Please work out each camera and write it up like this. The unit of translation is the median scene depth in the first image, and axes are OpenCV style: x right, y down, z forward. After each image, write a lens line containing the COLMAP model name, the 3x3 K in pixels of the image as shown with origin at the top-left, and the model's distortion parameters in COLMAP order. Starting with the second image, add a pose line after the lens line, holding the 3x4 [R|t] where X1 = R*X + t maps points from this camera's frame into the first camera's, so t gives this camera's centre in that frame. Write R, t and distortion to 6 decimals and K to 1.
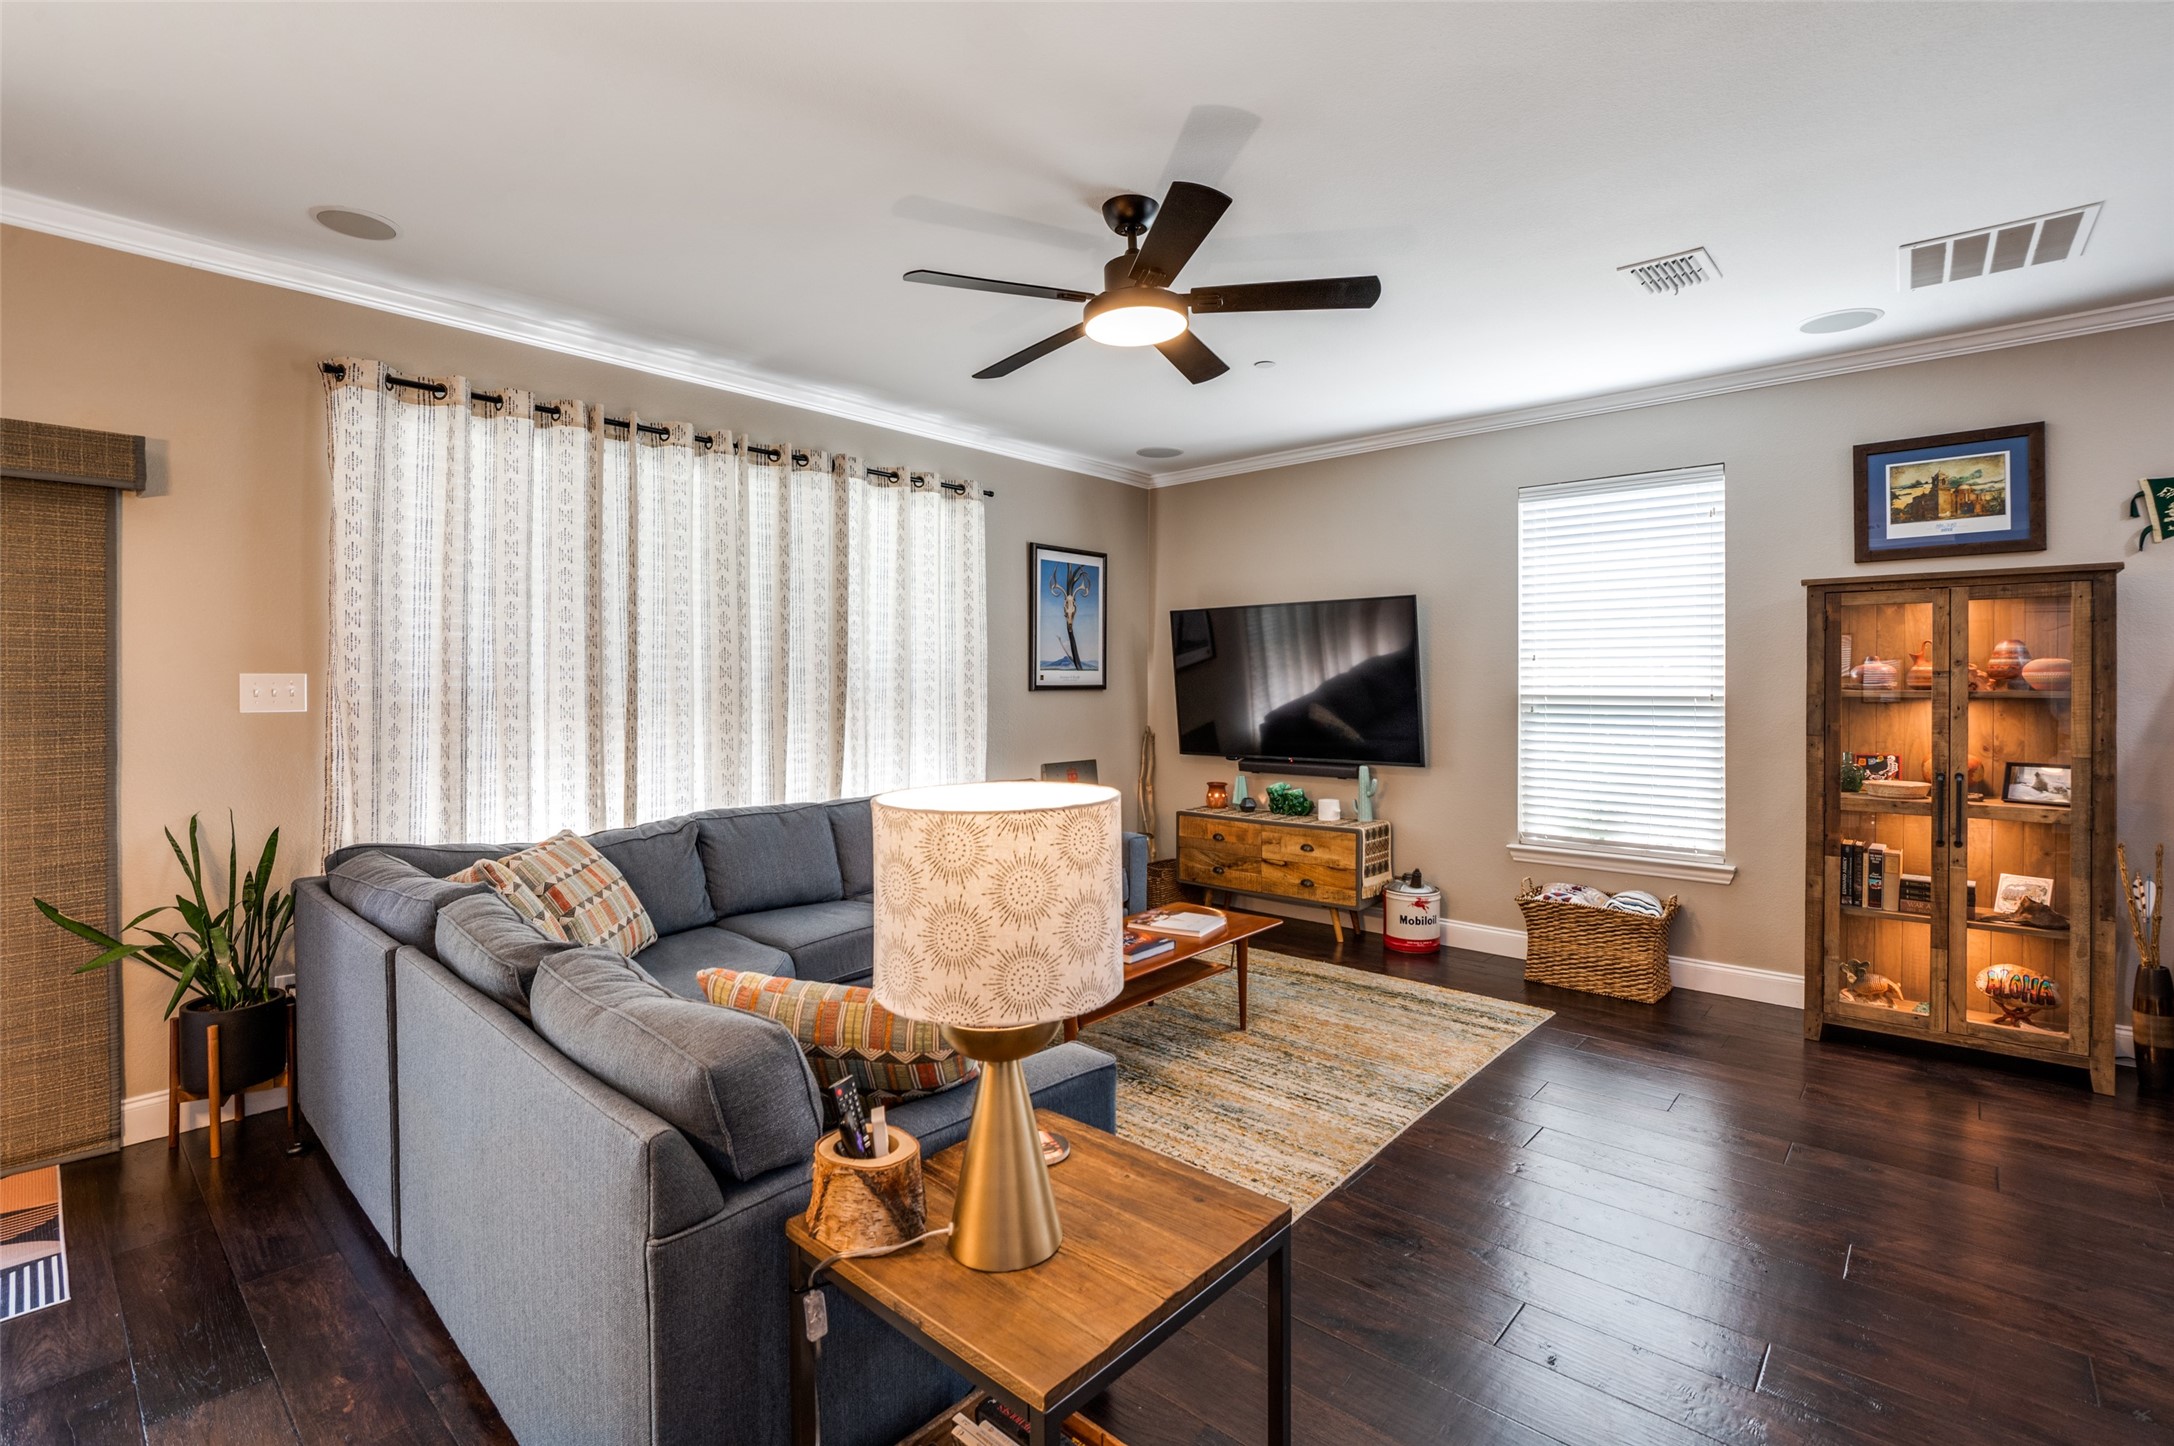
lens RADIAL K [[986.6, 0, 1088.8], [0, 986.6, 681.6], [0, 0, 1]] dist [-0.006114, -0.007054]
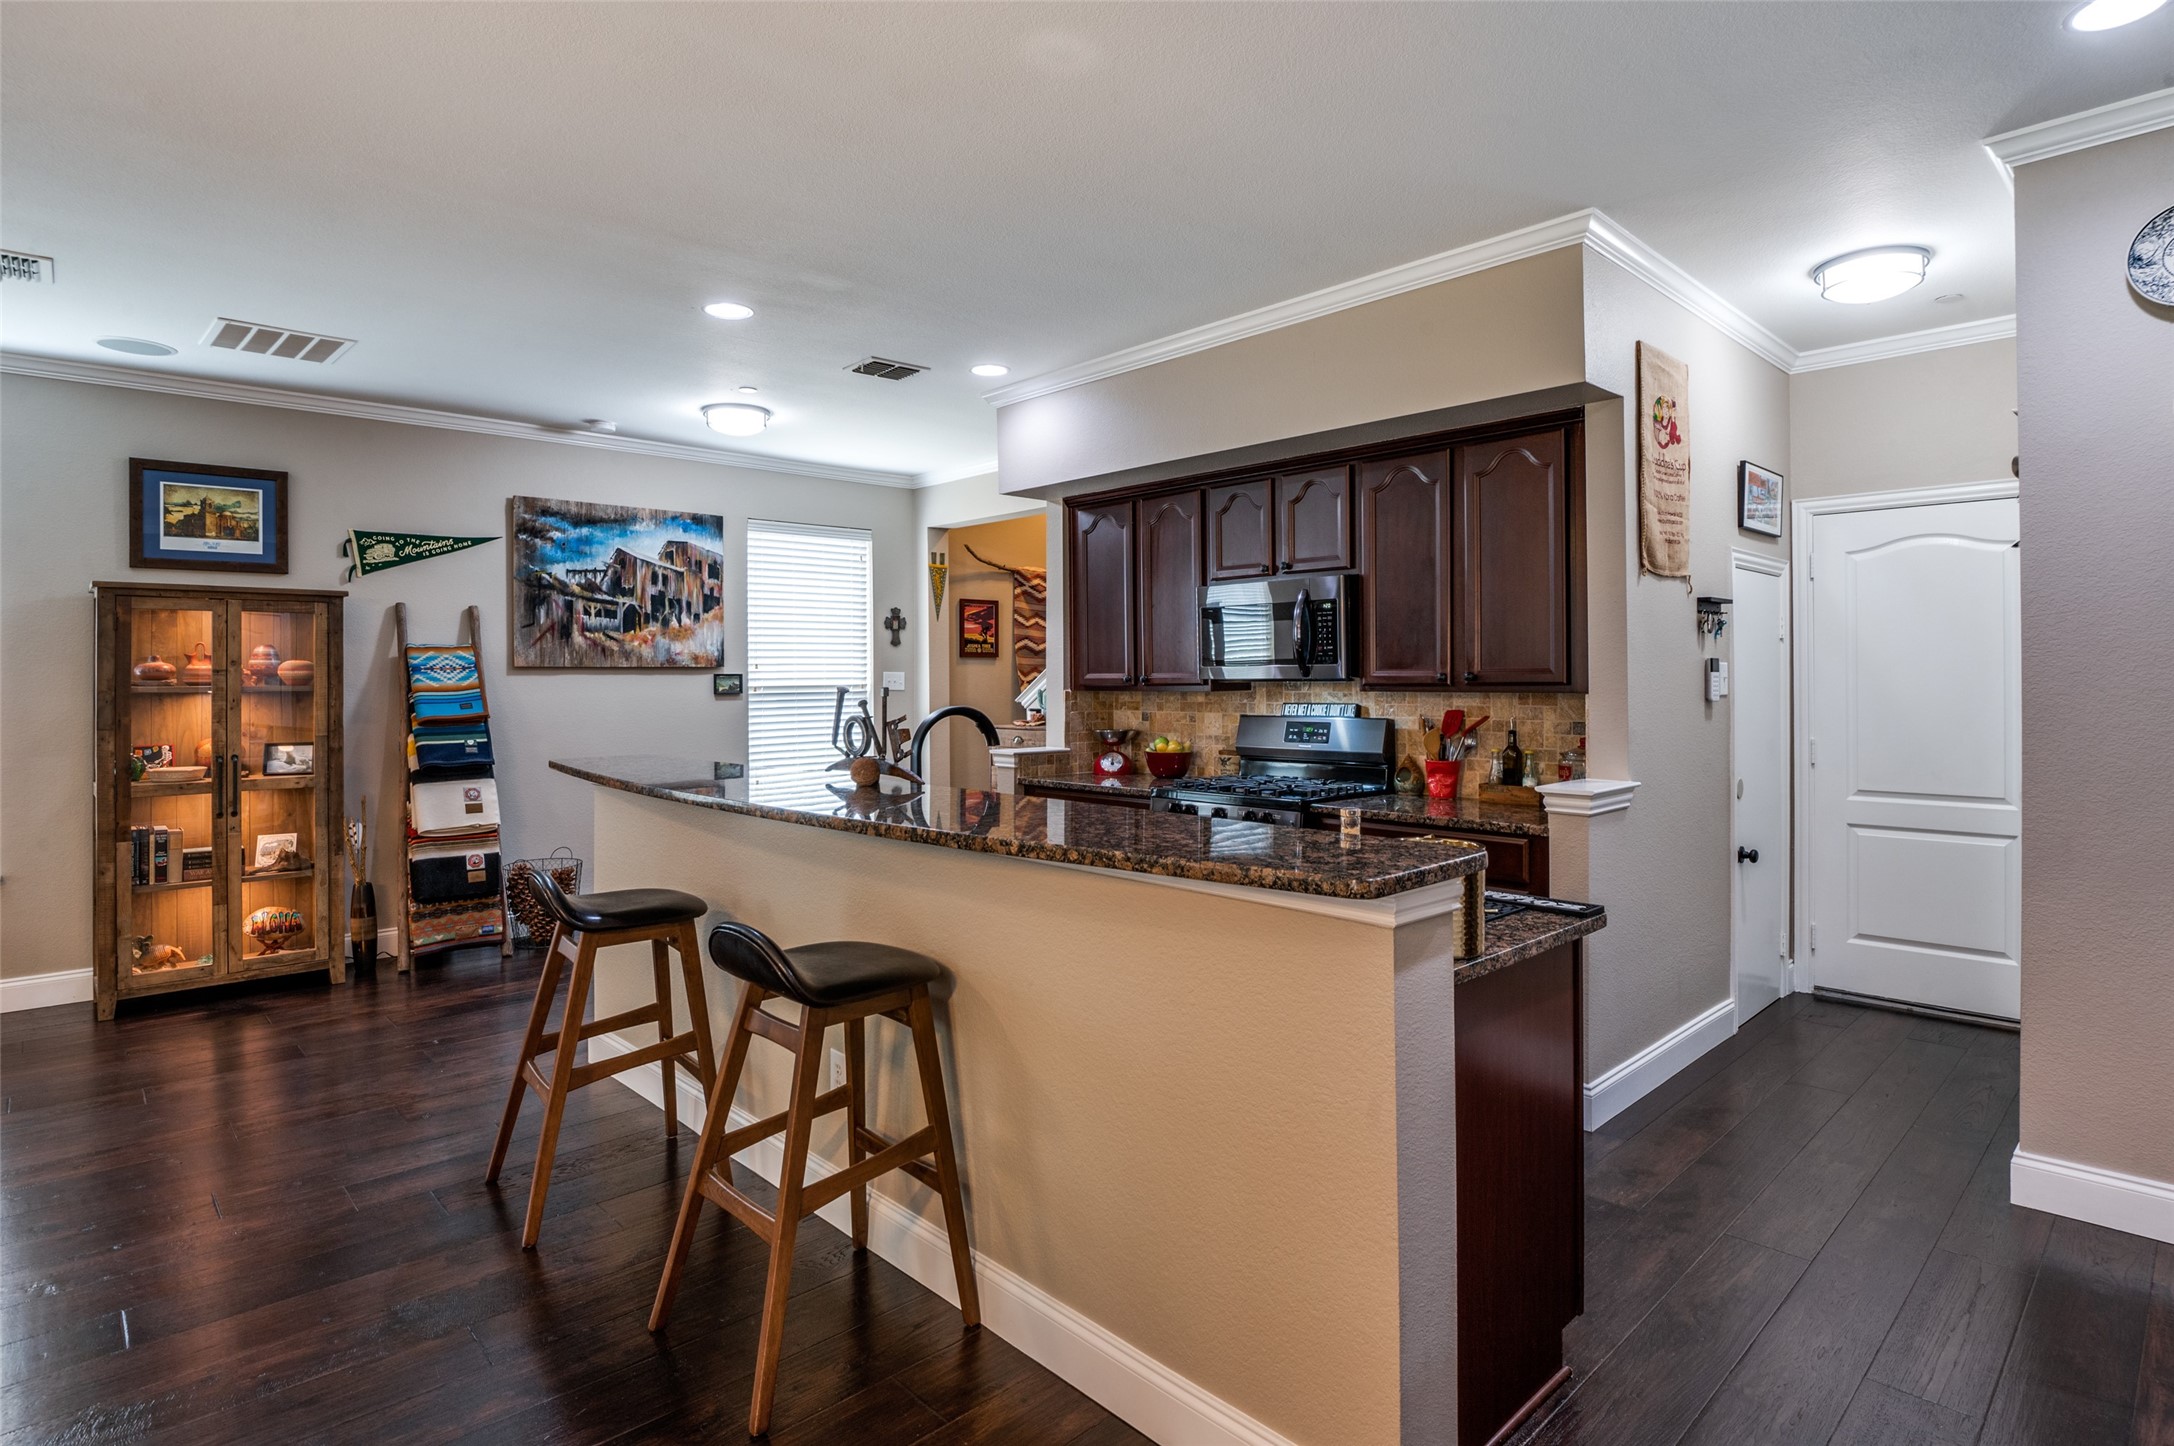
lens RADIAL K [[1106.3, 0, 1092.7], [0, 1106.3, 676.9], [0, 0, 1]] dist [-0.008019, -0.012571]
pose [[0.079456, -0.000319, 0.996838, -0.315748], [0.001049, 0.999999, 0.000236, -0.001343], [-0.996838, 0.001027, 0.079457, -0.136936]]
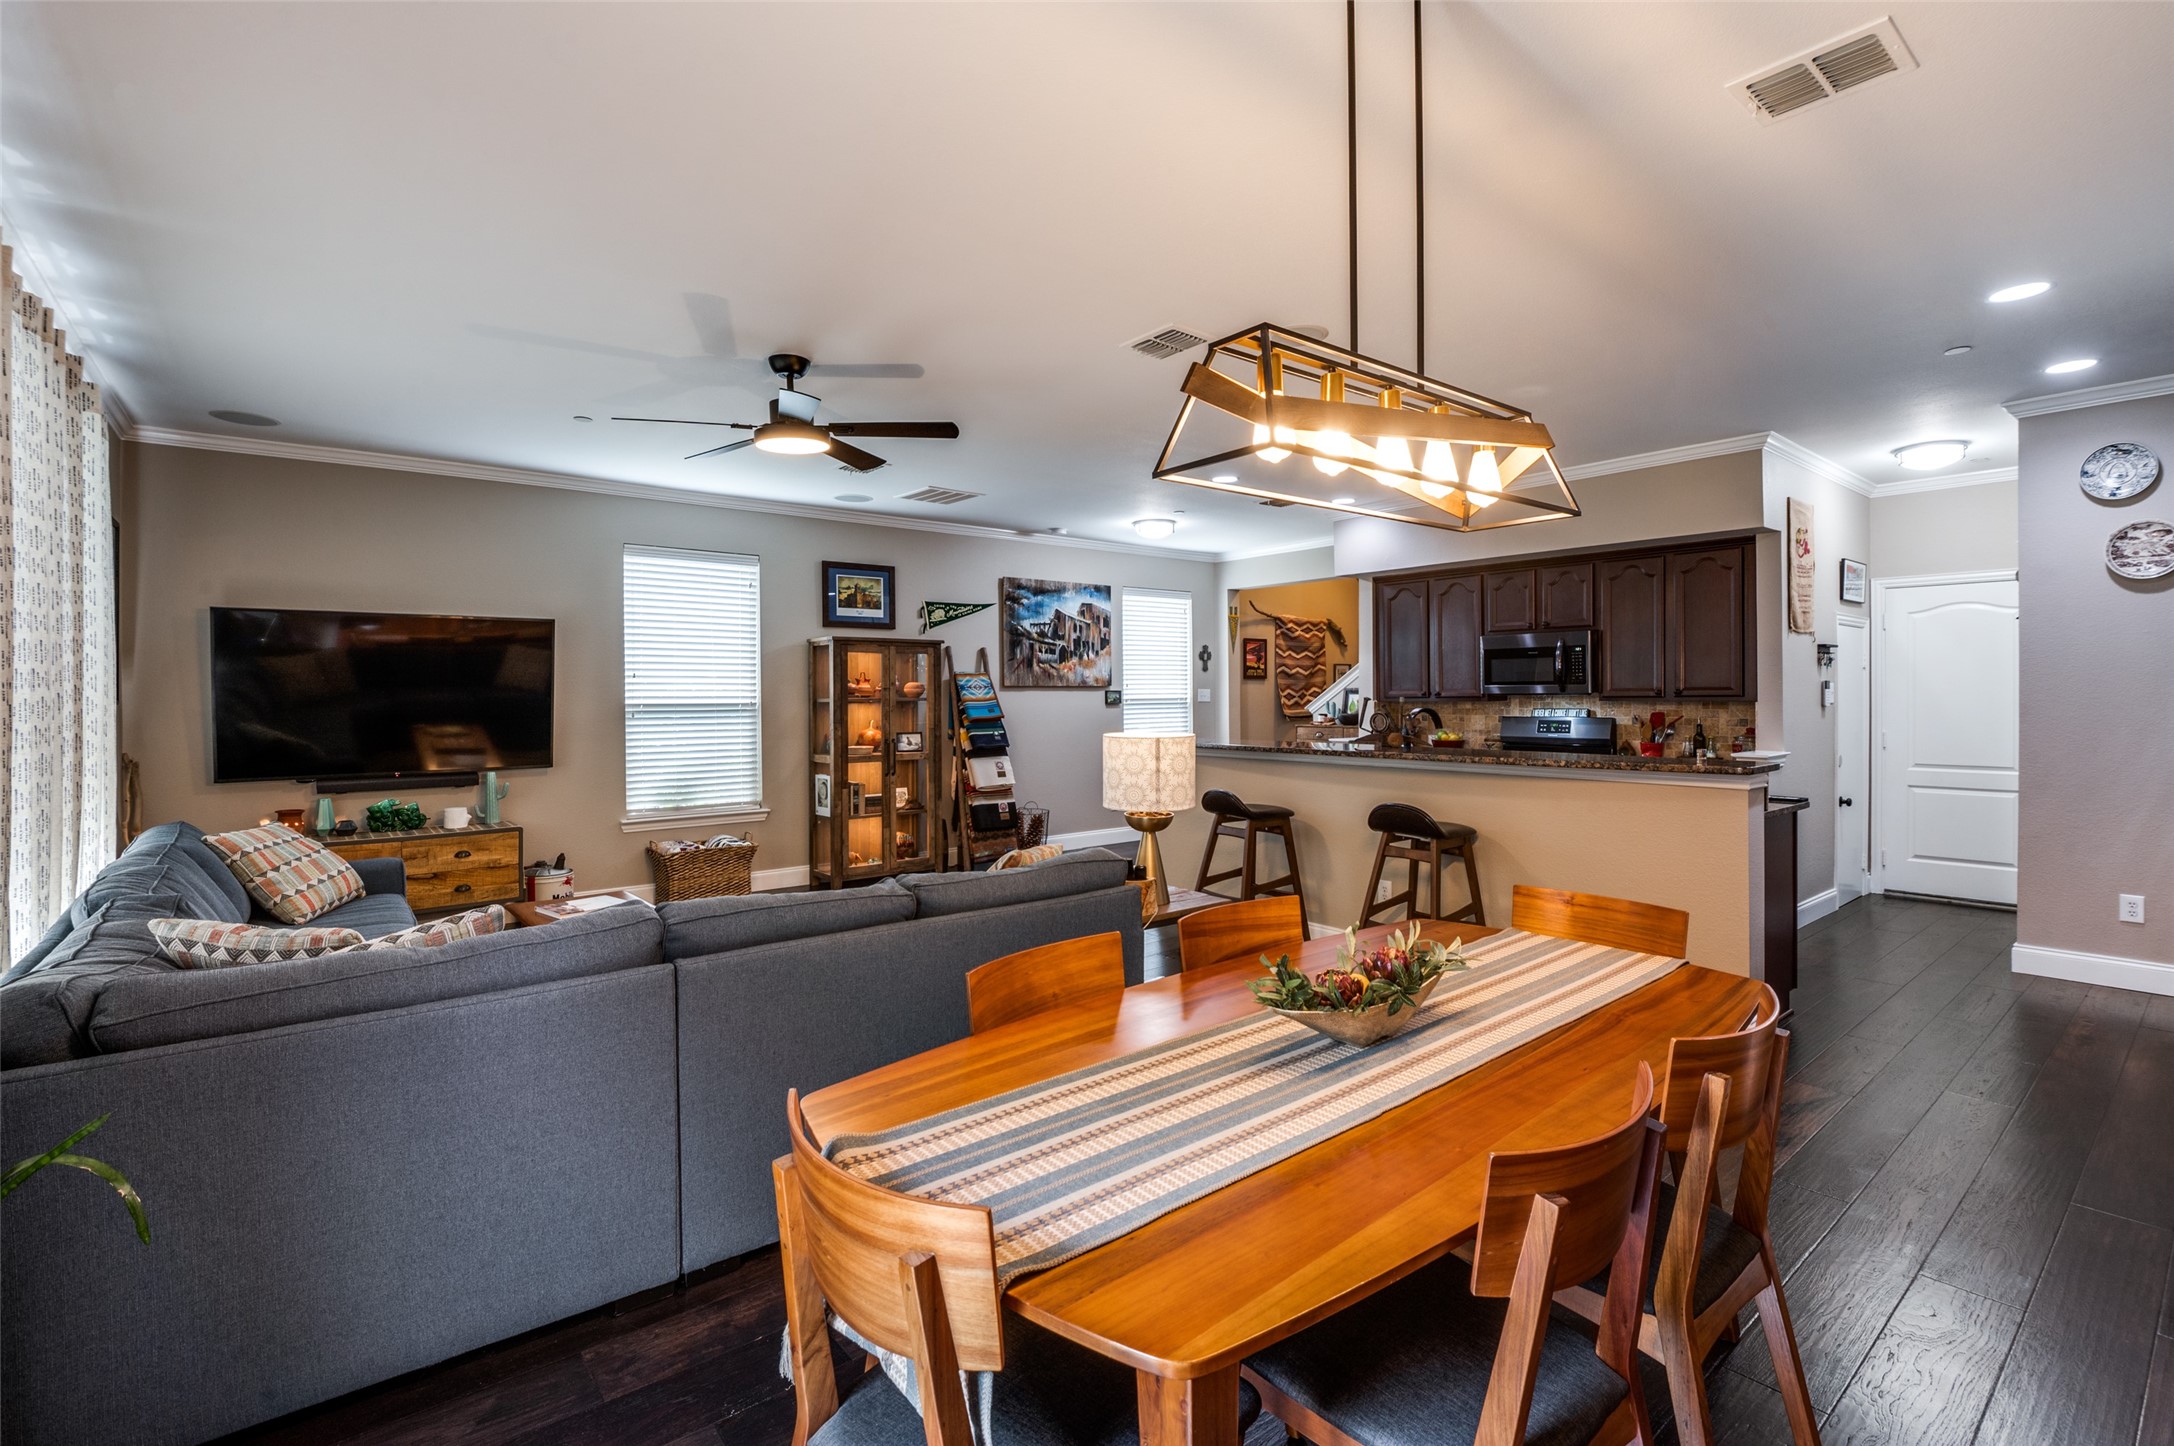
lens RADIAL K [[986.6, 0, 1089.8], [0, 986.6, 703.8], [0, 0, 1]] dist [-0.006114, -0.007054]
pose [[0.156280, -0.010035, 0.987662, -0.902516], [0.001226, 0.999950, 0.009966, 0.001169], [-0.987712, -0.000347, 0.156284, 0.243546]]
